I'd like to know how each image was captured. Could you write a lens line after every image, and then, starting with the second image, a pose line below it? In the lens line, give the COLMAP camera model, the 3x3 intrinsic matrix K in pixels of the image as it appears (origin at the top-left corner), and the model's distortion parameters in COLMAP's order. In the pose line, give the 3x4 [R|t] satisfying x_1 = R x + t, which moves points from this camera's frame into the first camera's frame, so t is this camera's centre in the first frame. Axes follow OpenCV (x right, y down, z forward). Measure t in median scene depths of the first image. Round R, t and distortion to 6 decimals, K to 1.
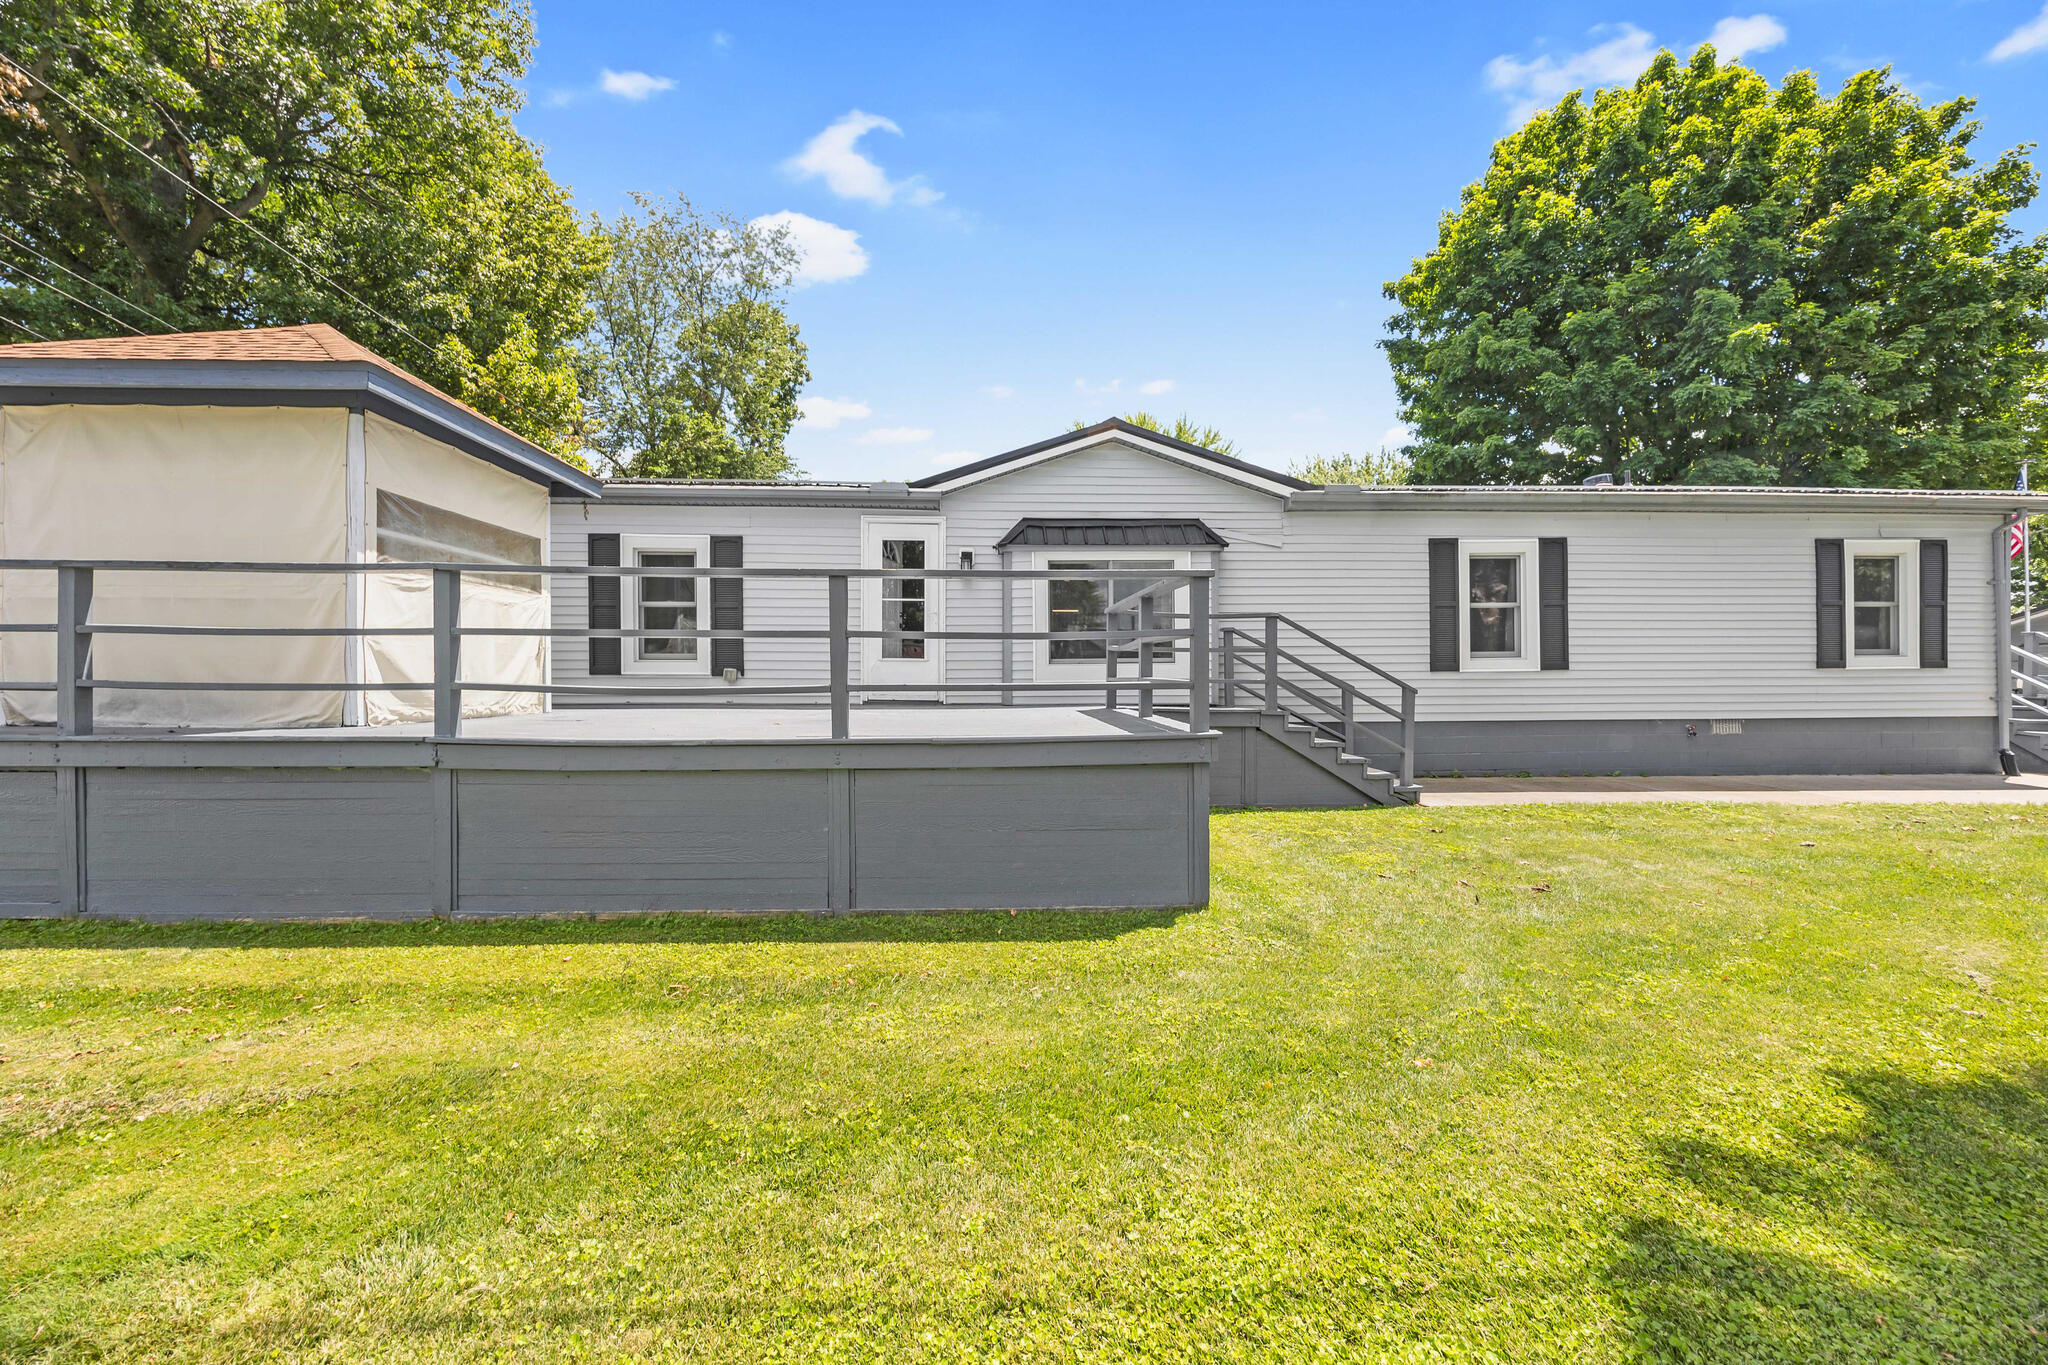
lens RADIAL K [[781.9, 0, 1029.5], [0, 781.9, 664.5], [0, 0, 1]] dist [-0.001442, -0.000651]
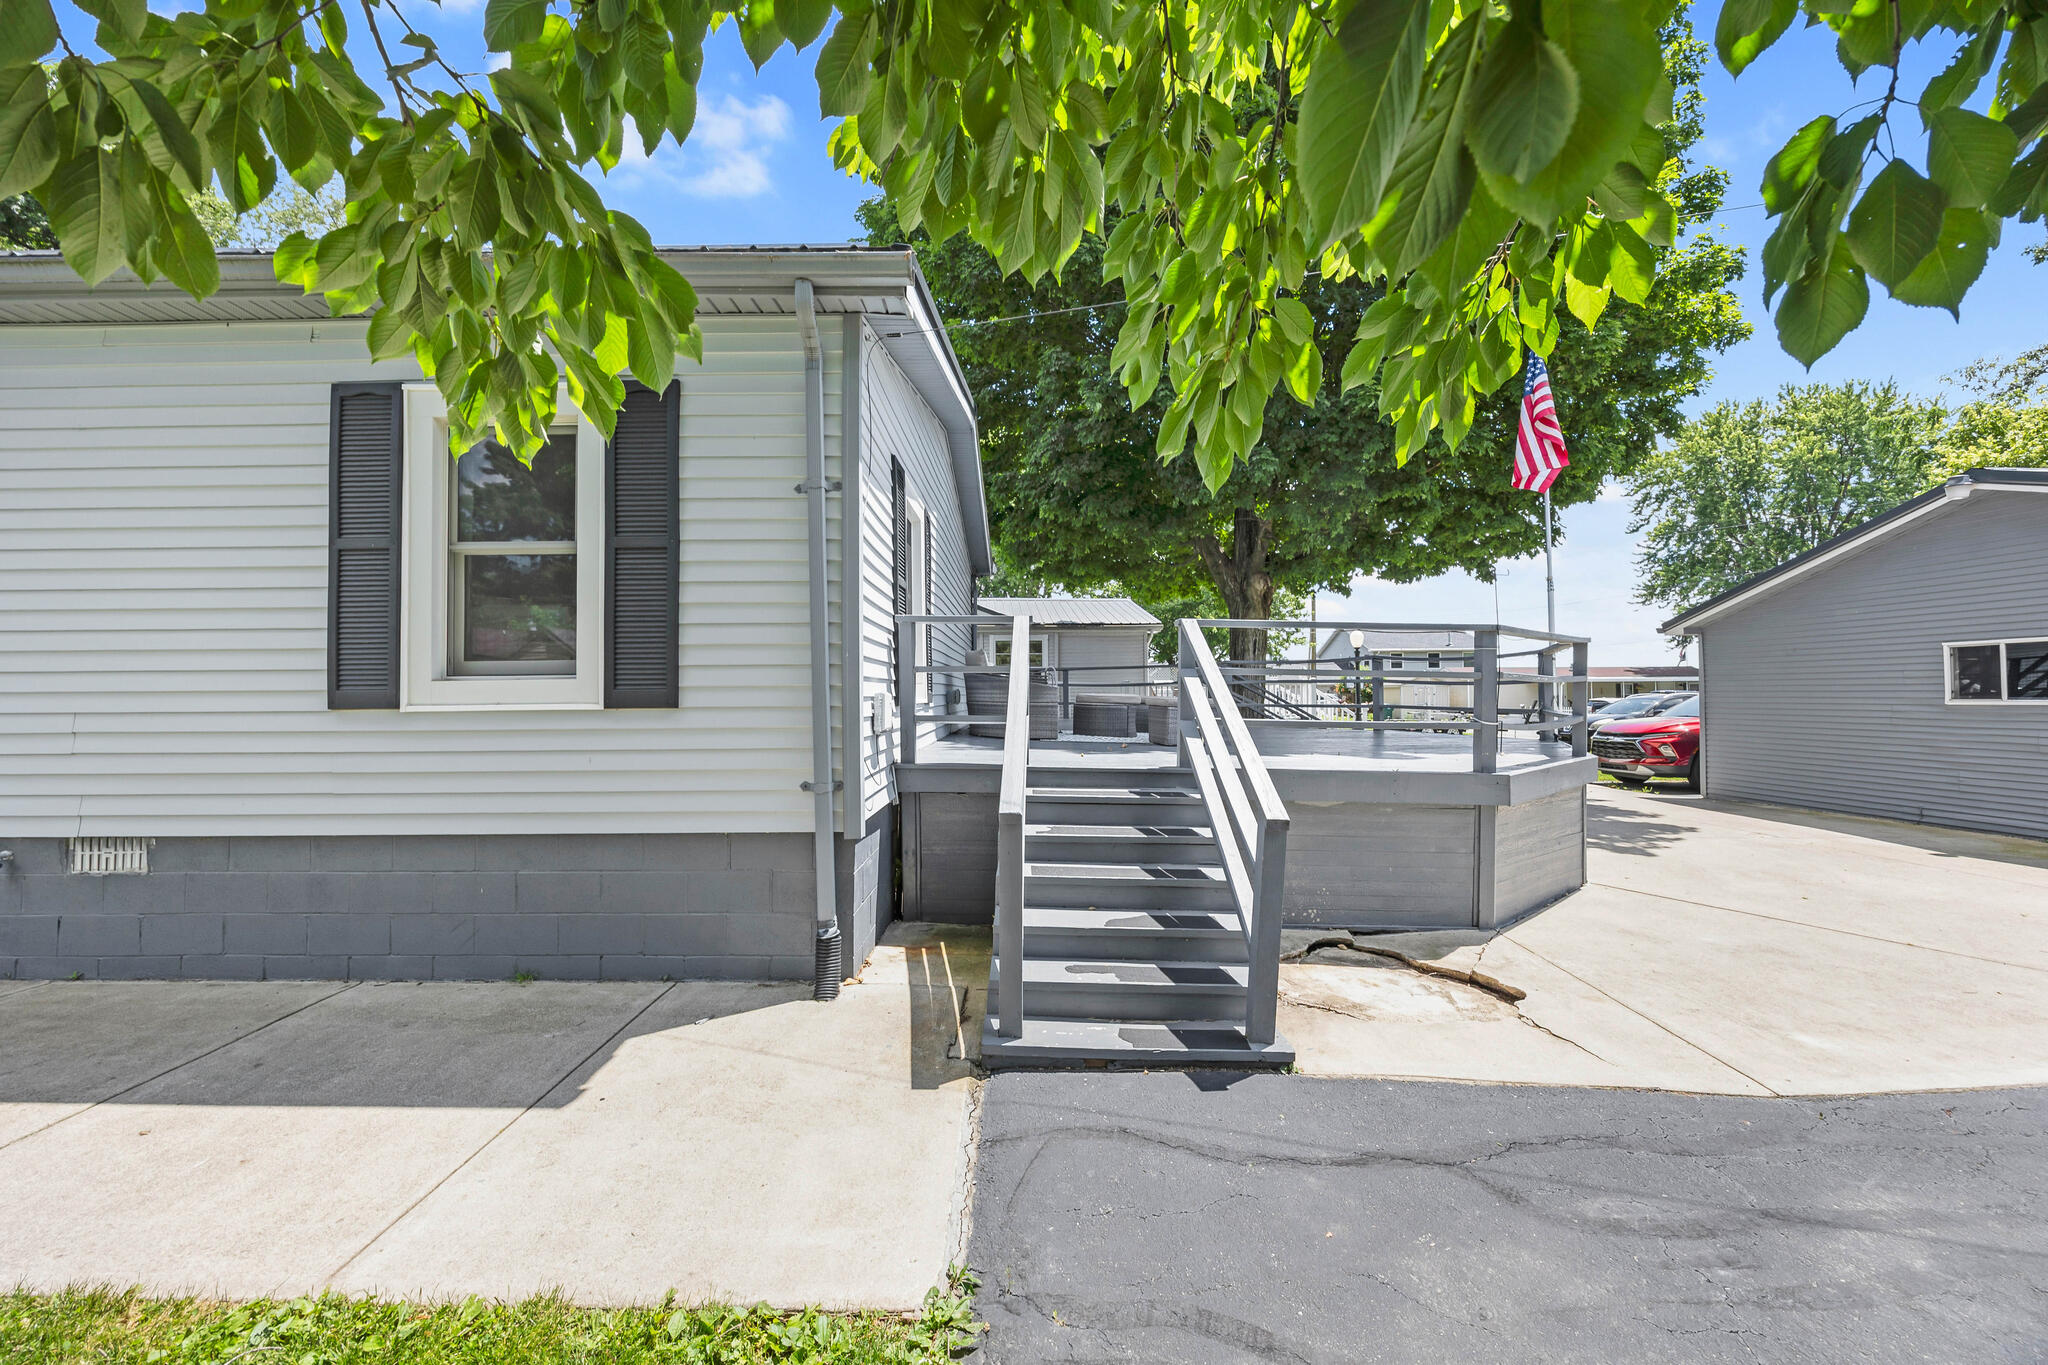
lens RADIAL K [[781.9, 0, 1017.2], [0, 781.9, 687.4], [0, 0, 1]] dist [-0.001442, -0.000651]
pose [[0.996532, -0.008167, -0.082811, 1.380392], [0.006911, 0.999857, -0.015445, 0.001507], [0.082925, 0.014819, 0.996446, 0.623872]]
